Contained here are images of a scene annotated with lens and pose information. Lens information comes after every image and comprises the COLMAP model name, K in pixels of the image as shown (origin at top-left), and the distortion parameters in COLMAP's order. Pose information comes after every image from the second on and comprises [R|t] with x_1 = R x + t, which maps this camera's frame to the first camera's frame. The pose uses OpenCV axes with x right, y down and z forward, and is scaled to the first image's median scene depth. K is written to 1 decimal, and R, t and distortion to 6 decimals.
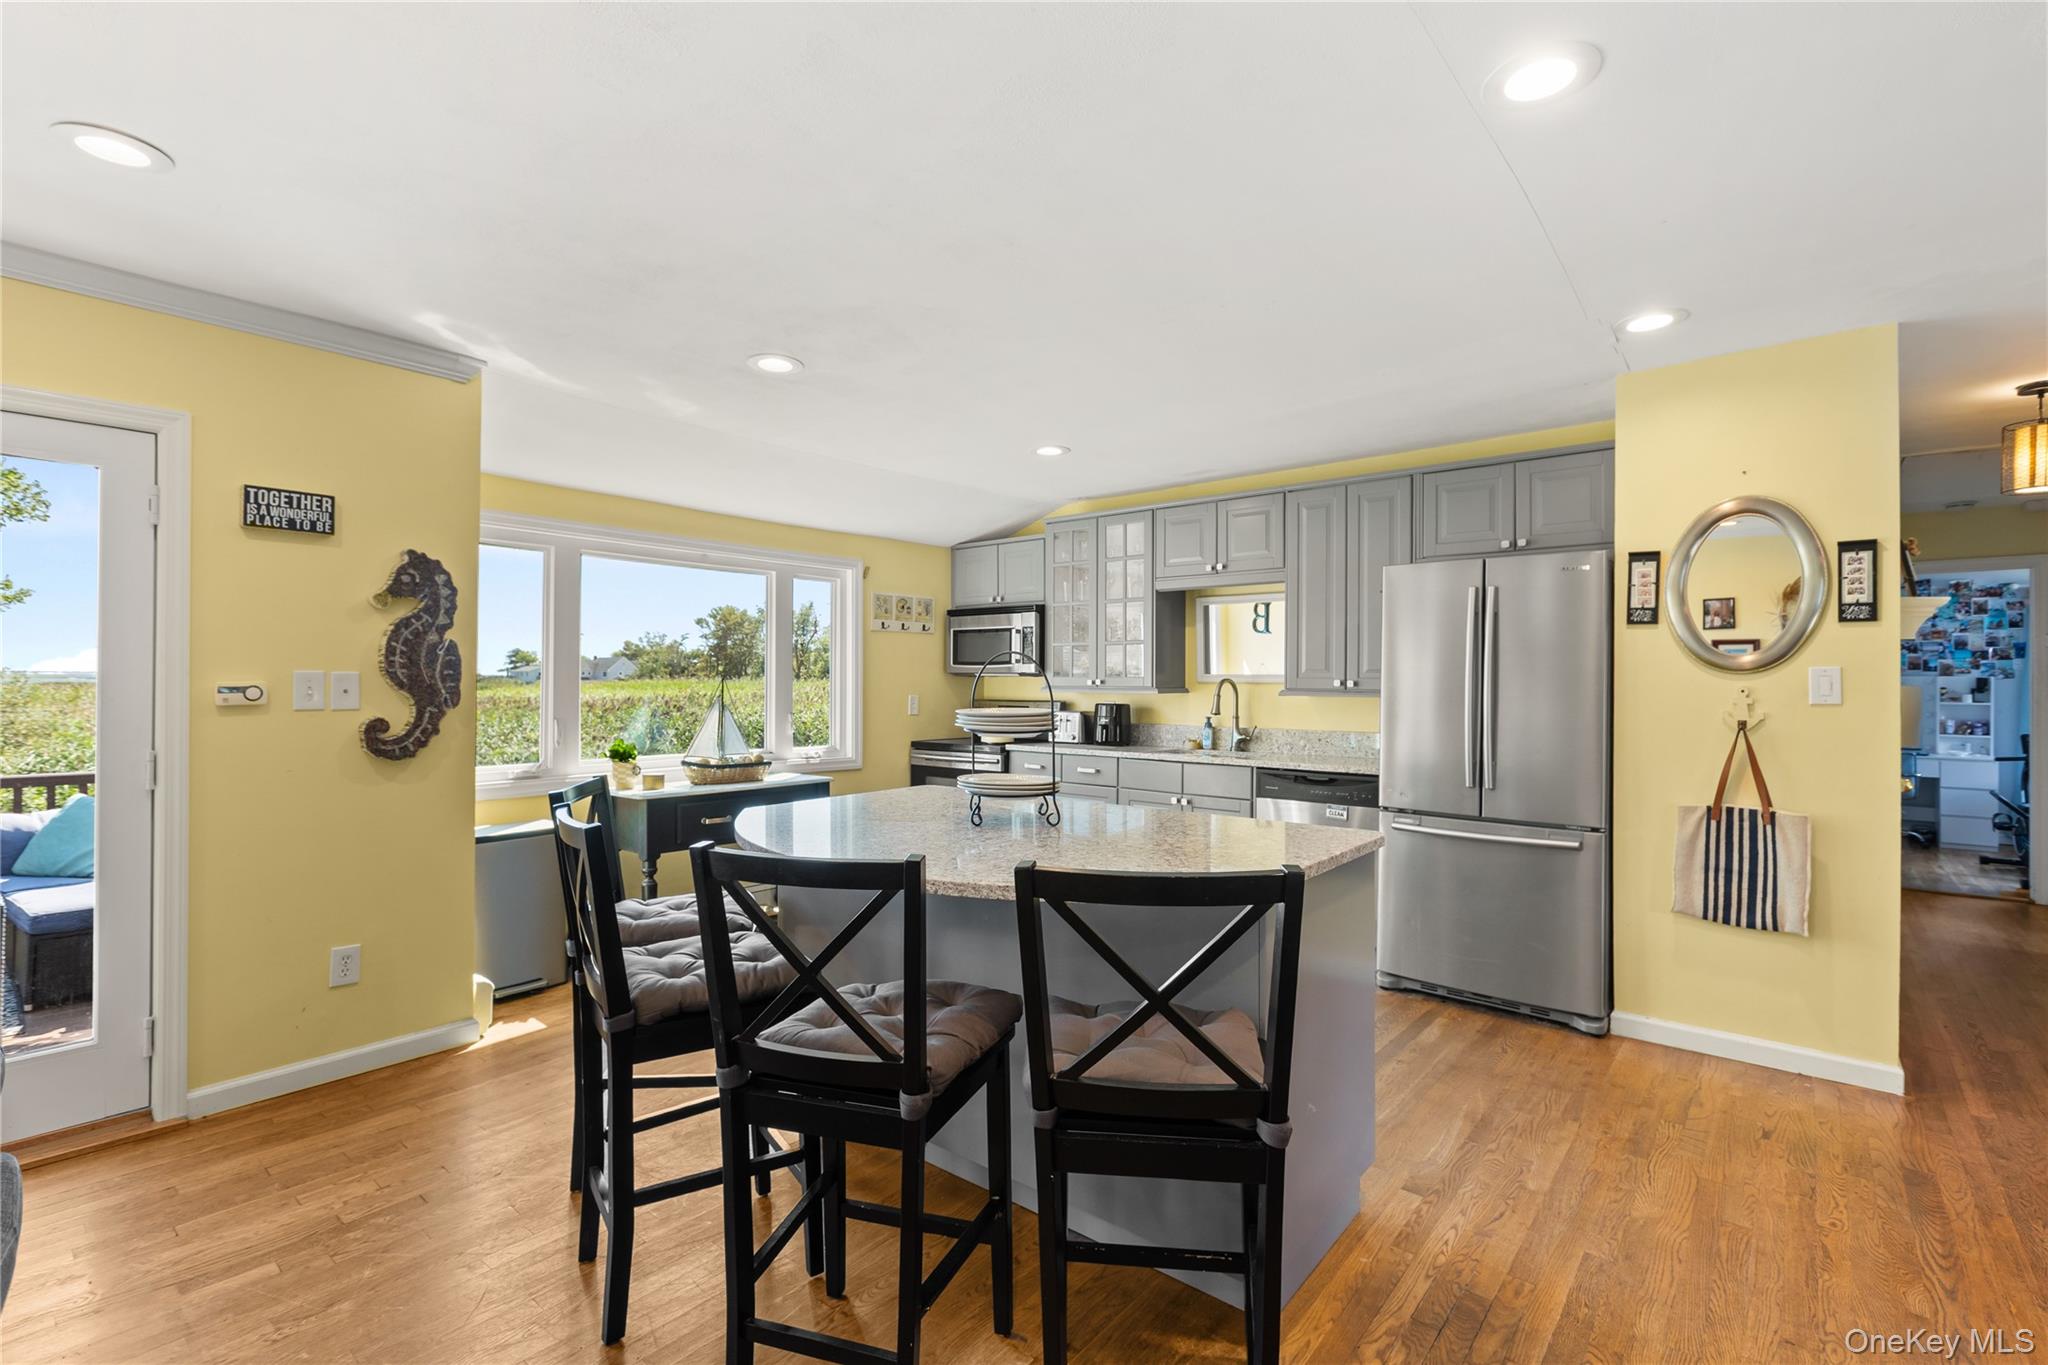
lens RADIAL K [[932.0, 0, 1018.2], [0, 932.0, 678.4], [0, 0, 1]] dist [0.000485, 0.000339]
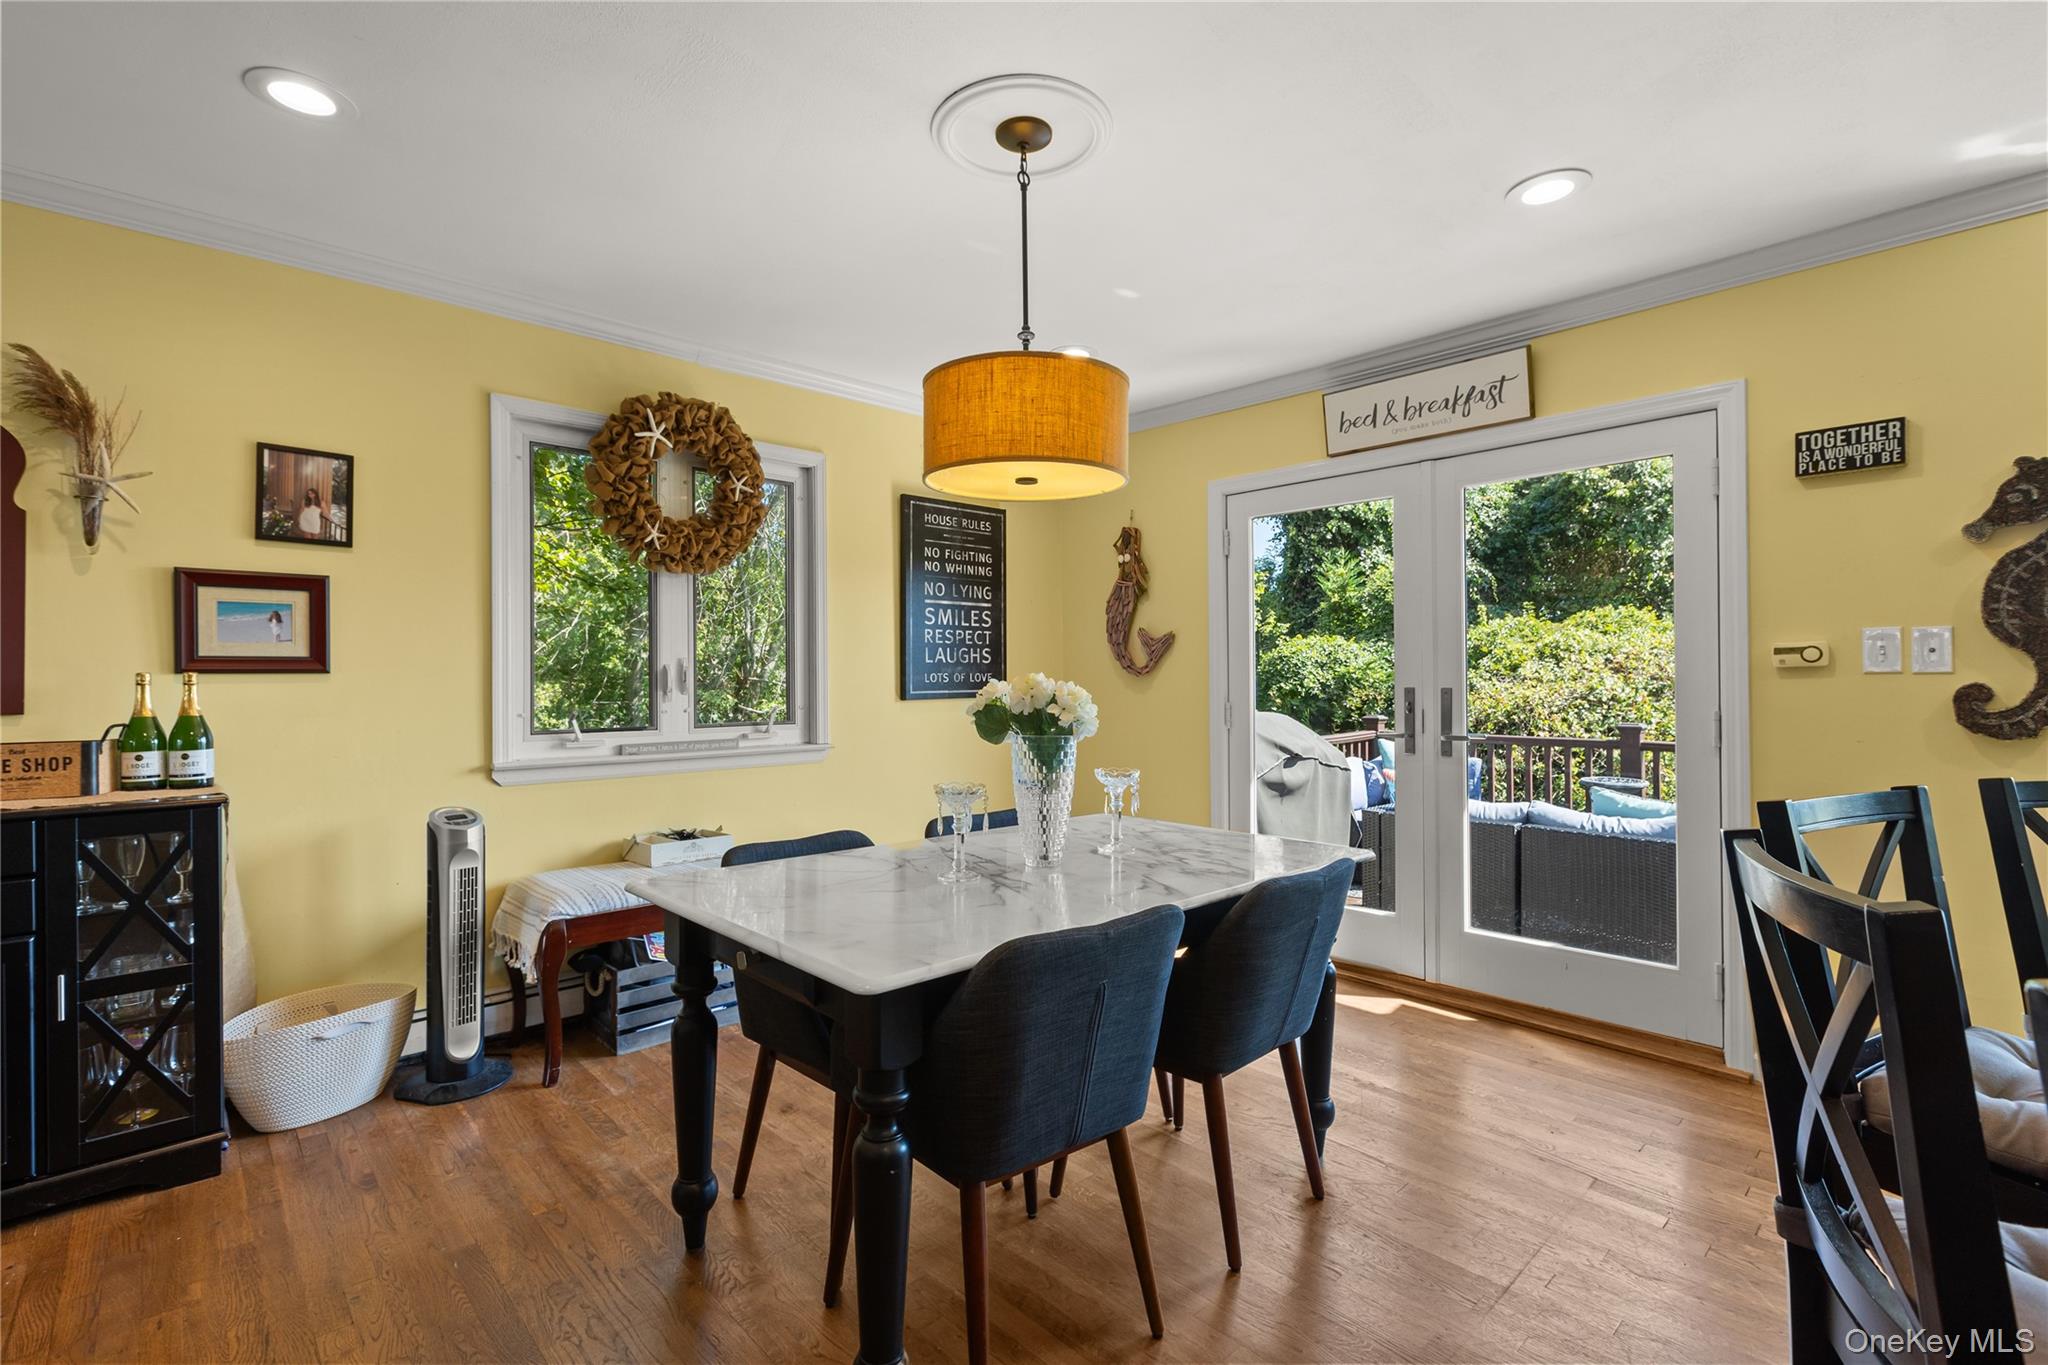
lens RADIAL K [[925.1, 0, 1010.4], [0, 925.1, 677.3], [0, 0, 1]] dist [0.000162, 0.000421]
pose [[-0.124166, -0.008498, -0.992225, 0.174824], [0.006441, 0.999935, -0.009370, 0.037860], [0.992241, -0.007554, -0.124103, 0.285005]]
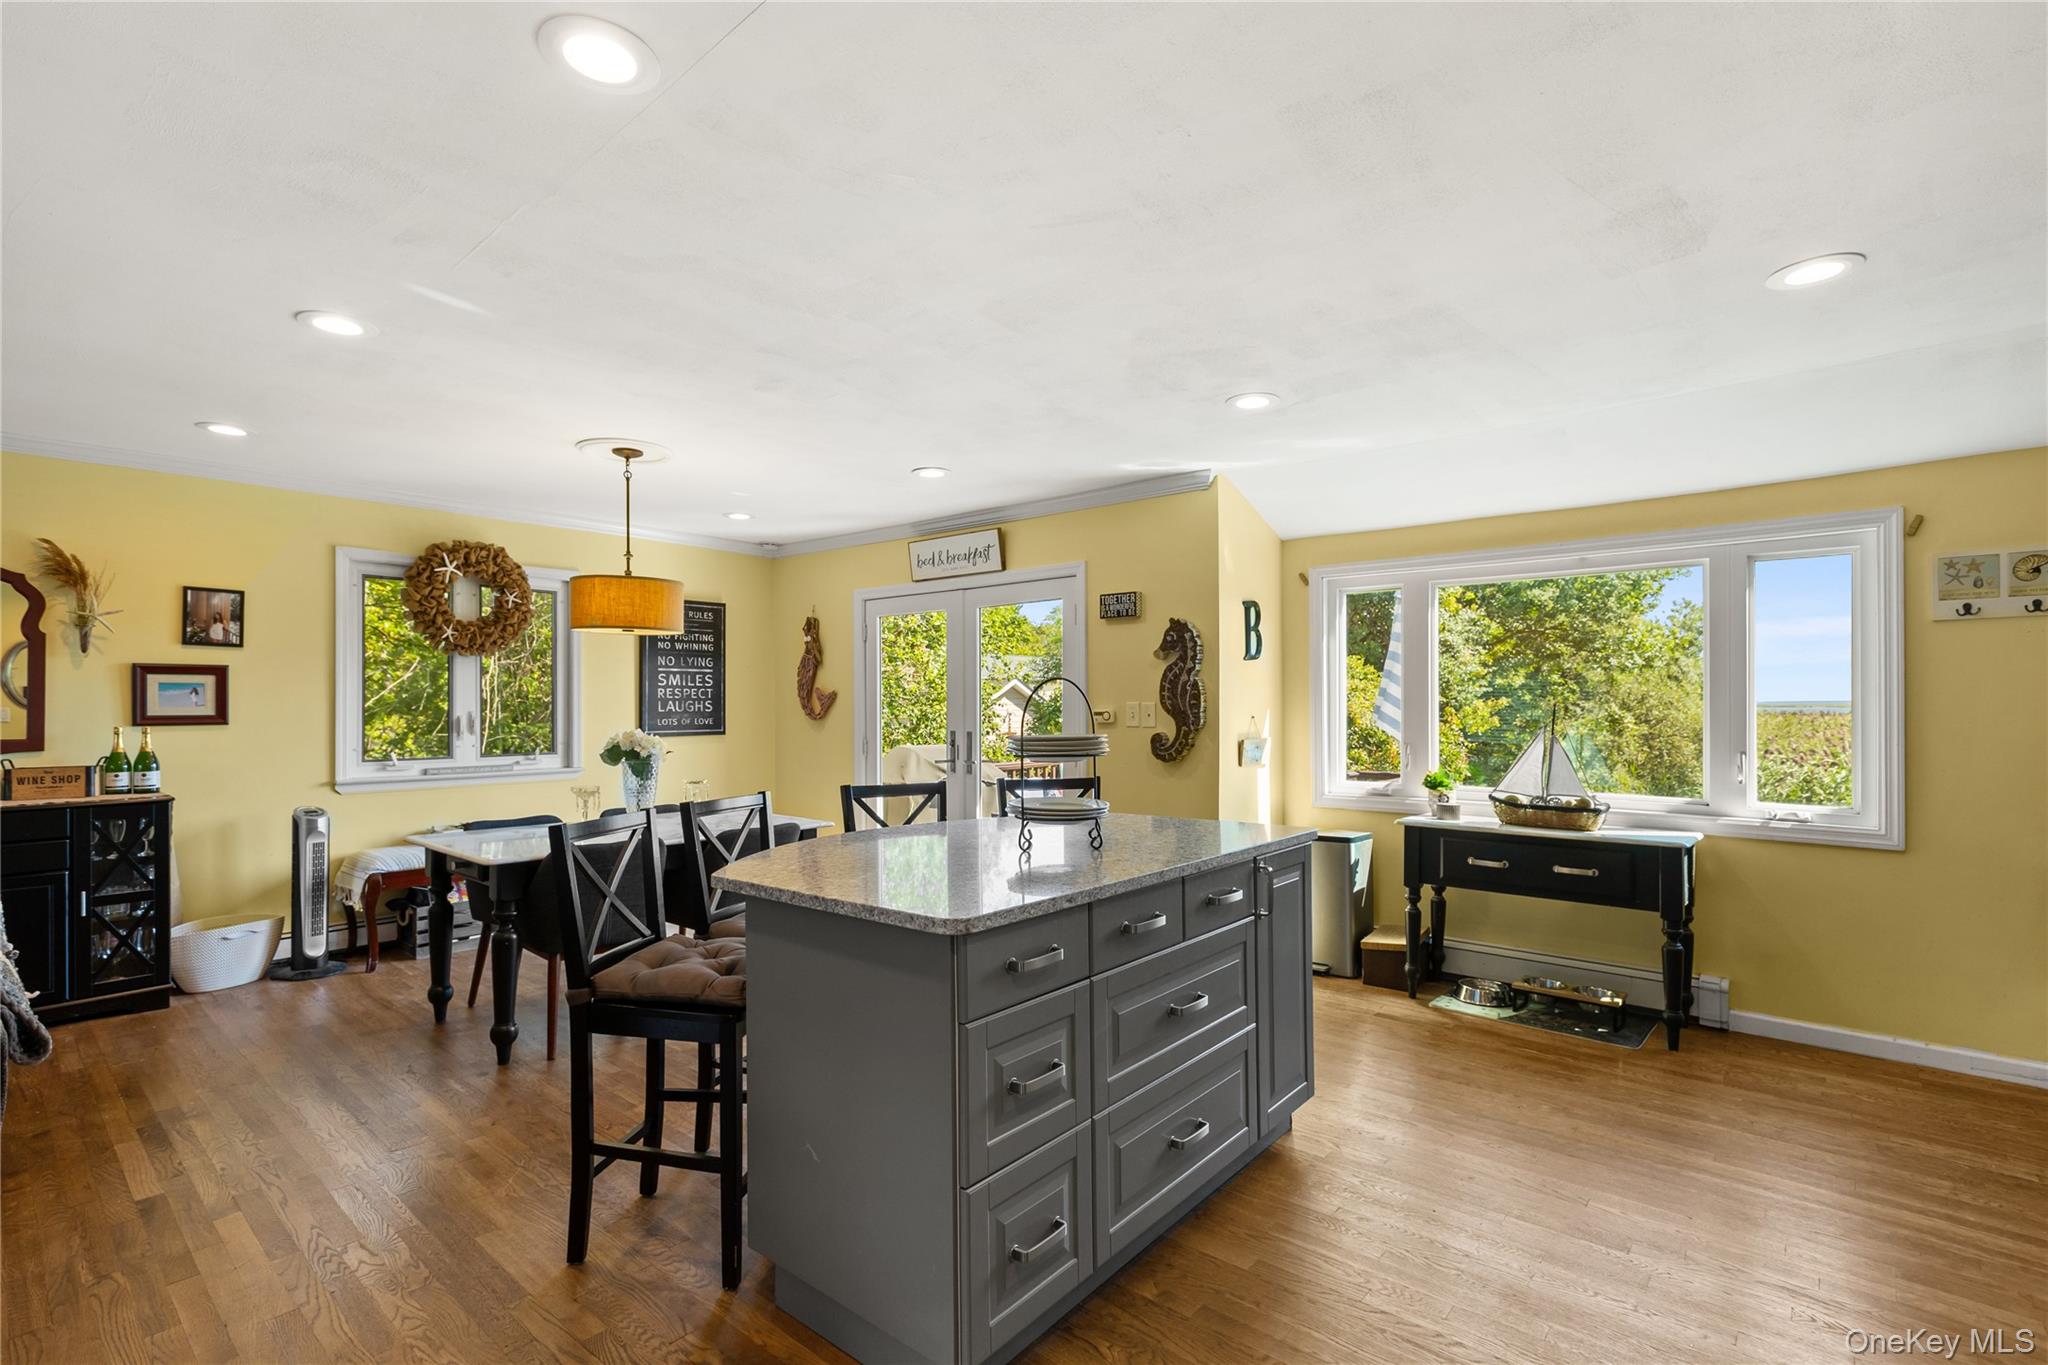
lens RADIAL K [[930.0, 0, 1013.3], [0, 930.0, 701.2], [0, 0, 1]] dist [-0.002263, -0.000009]
pose [[-0.015318, -0.011297, -0.999819, 0.786487], [0.003718, 0.999929, -0.011356, 0.006951], [0.999876, -0.003891, -0.015275, 0.759973]]
